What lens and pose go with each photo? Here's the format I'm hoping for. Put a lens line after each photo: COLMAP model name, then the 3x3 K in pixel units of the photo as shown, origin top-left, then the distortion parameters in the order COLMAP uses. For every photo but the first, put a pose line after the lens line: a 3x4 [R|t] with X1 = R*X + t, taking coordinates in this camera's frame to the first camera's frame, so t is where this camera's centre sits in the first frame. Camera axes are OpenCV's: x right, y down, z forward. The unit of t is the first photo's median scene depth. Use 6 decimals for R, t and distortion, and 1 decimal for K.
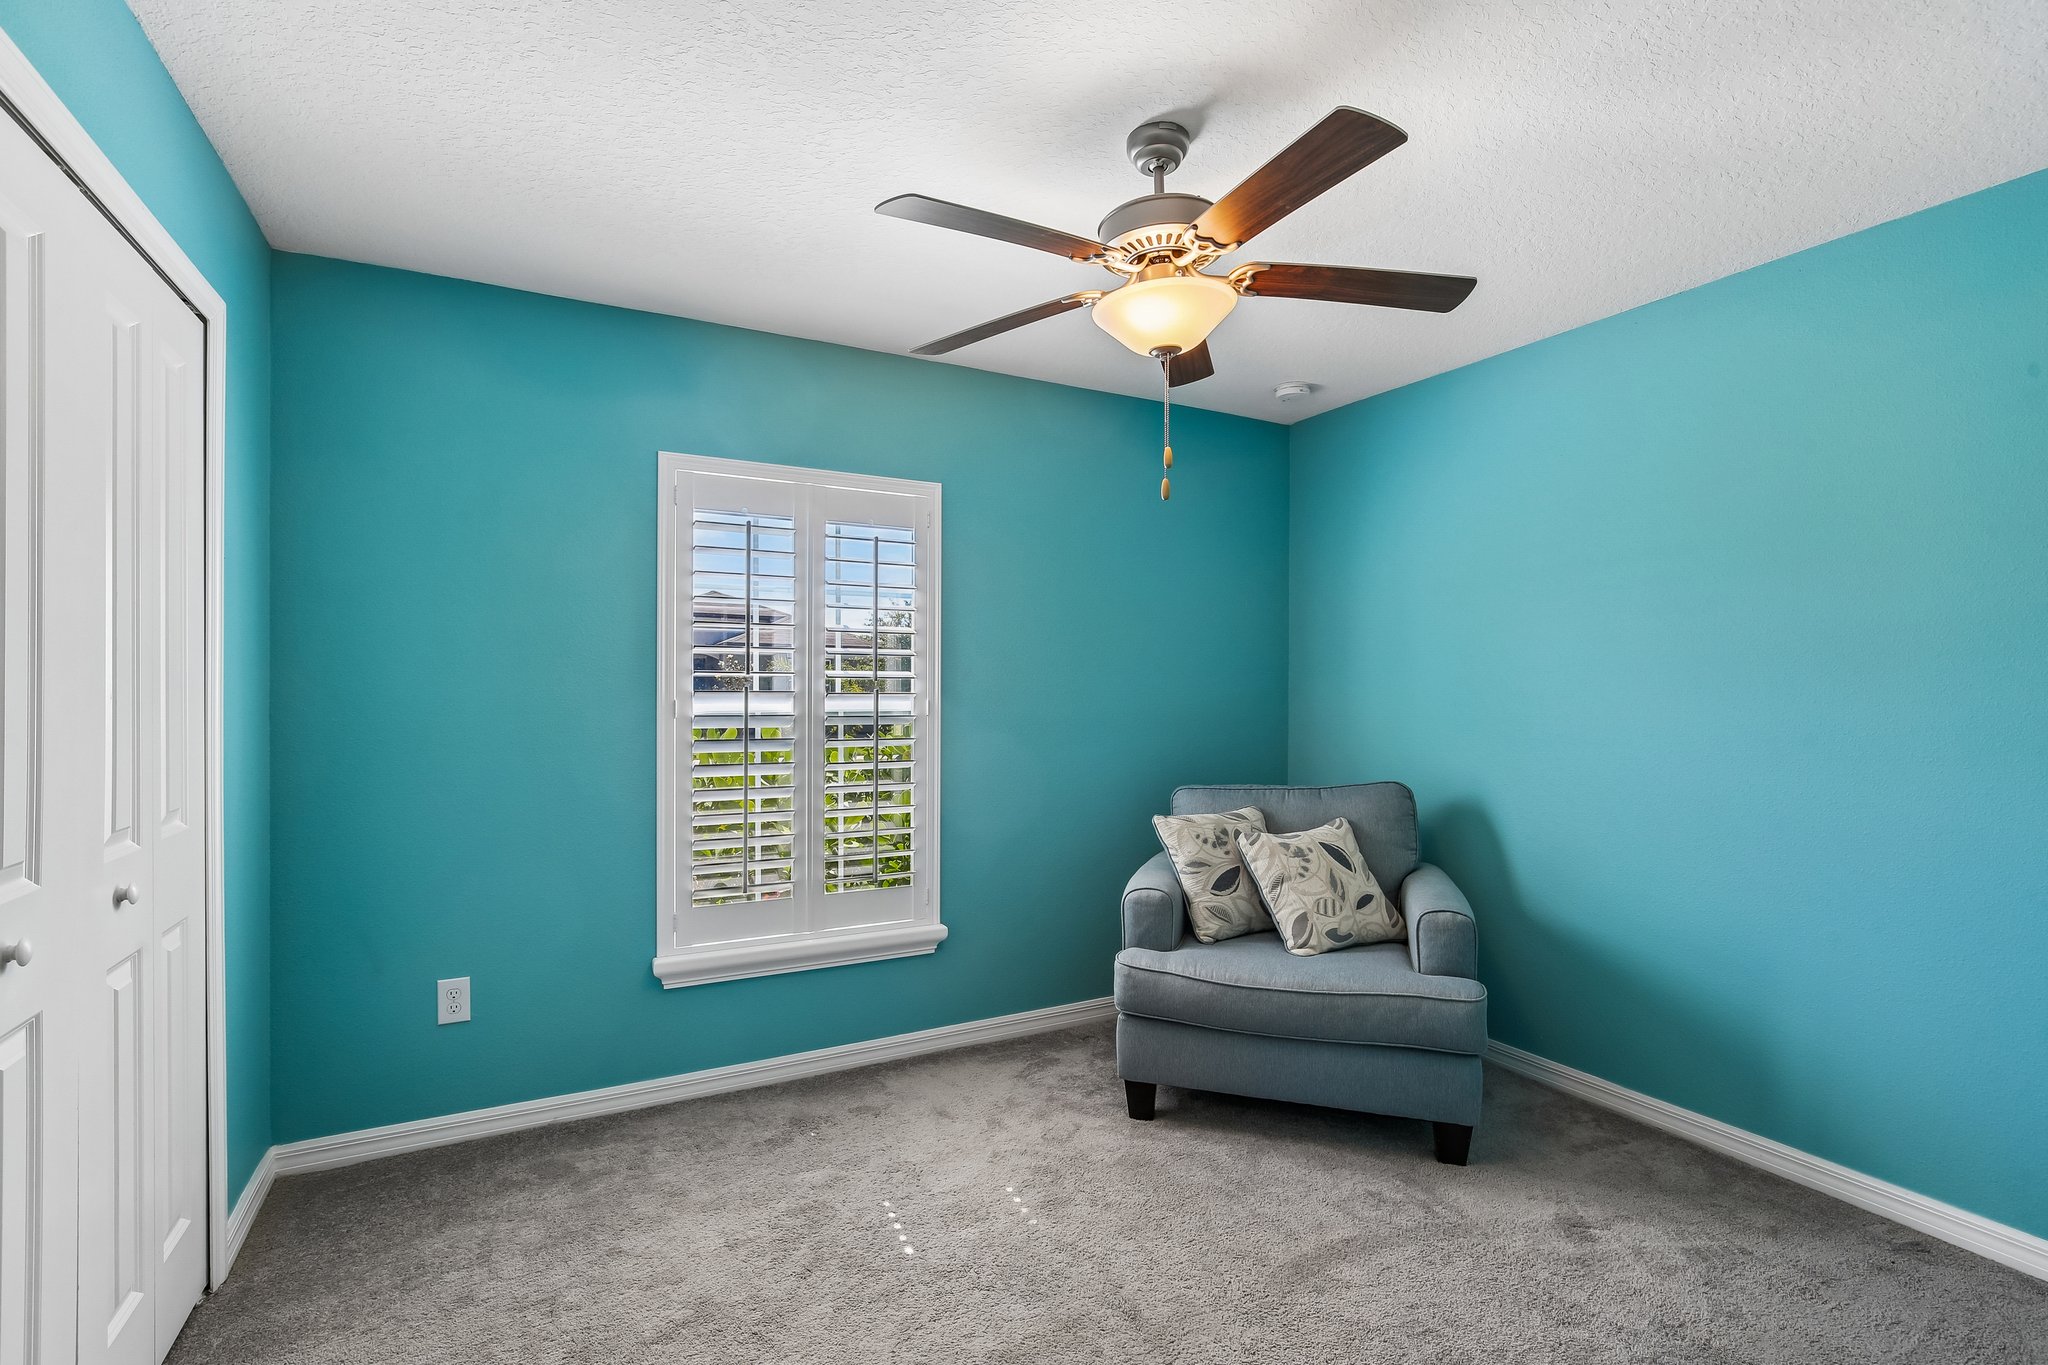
lens RADIAL K [[966.4, 0, 1024.1], [0, 966.4, 669.3], [0, 0, 1]] dist [-0.008443, 0.000308]
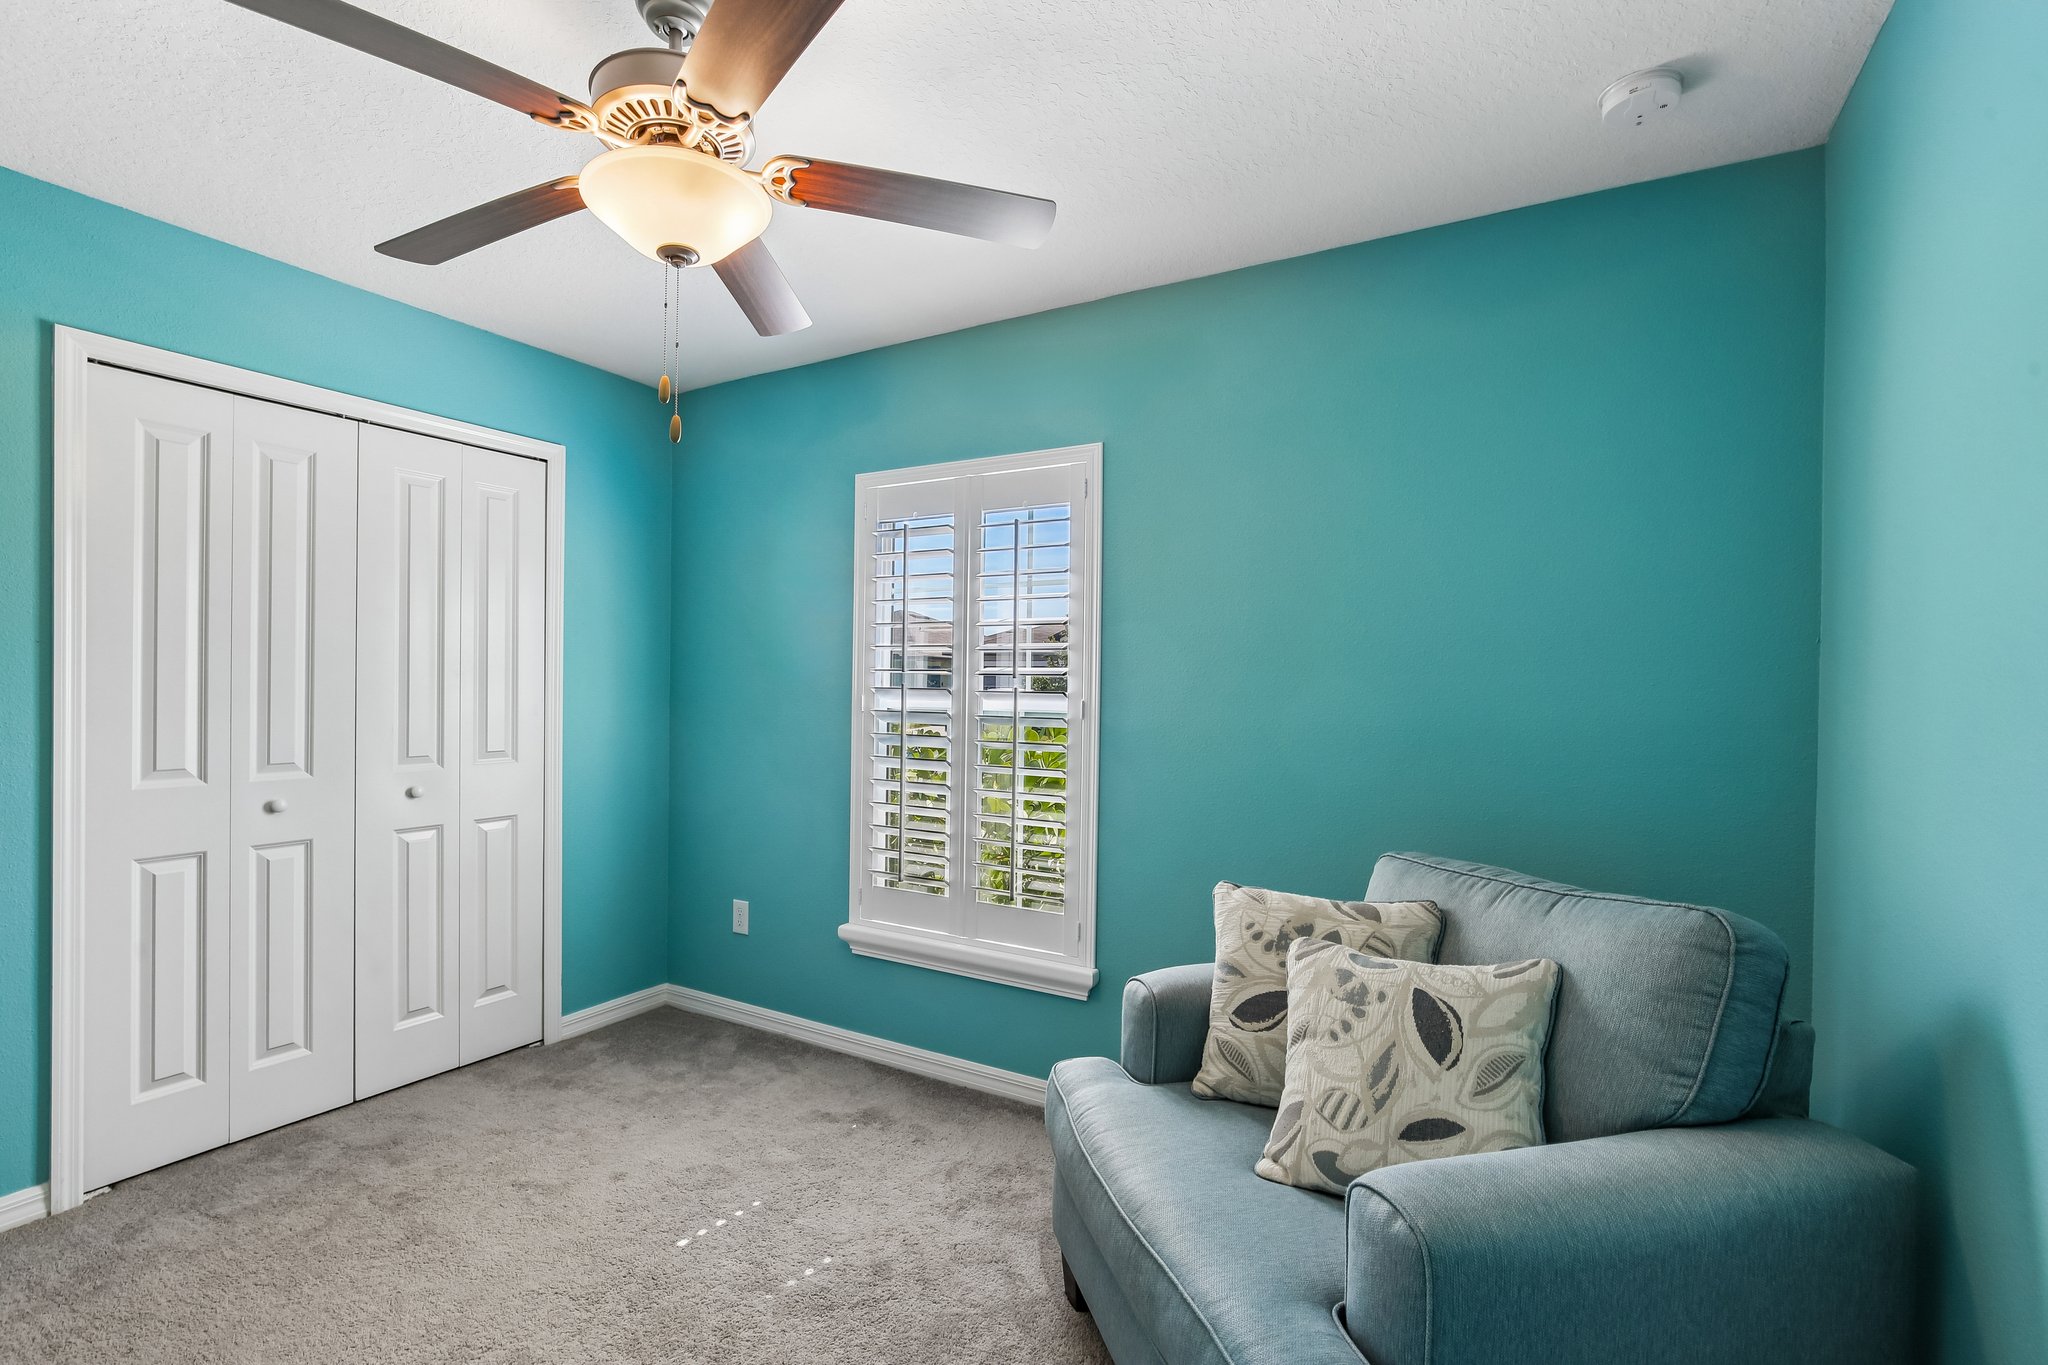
lens RADIAL K [[966.4, 0, 1024.1], [0, 966.4, 669.3], [0, 0, 1]] dist [-0.008443, 0.000308]
pose [[0.494038, -0.013863, -0.869330, 0.671734], [0.008746, 0.999902, -0.010975, 0.014221], [0.869396, -0.002181, 0.494111, 0.586504]]
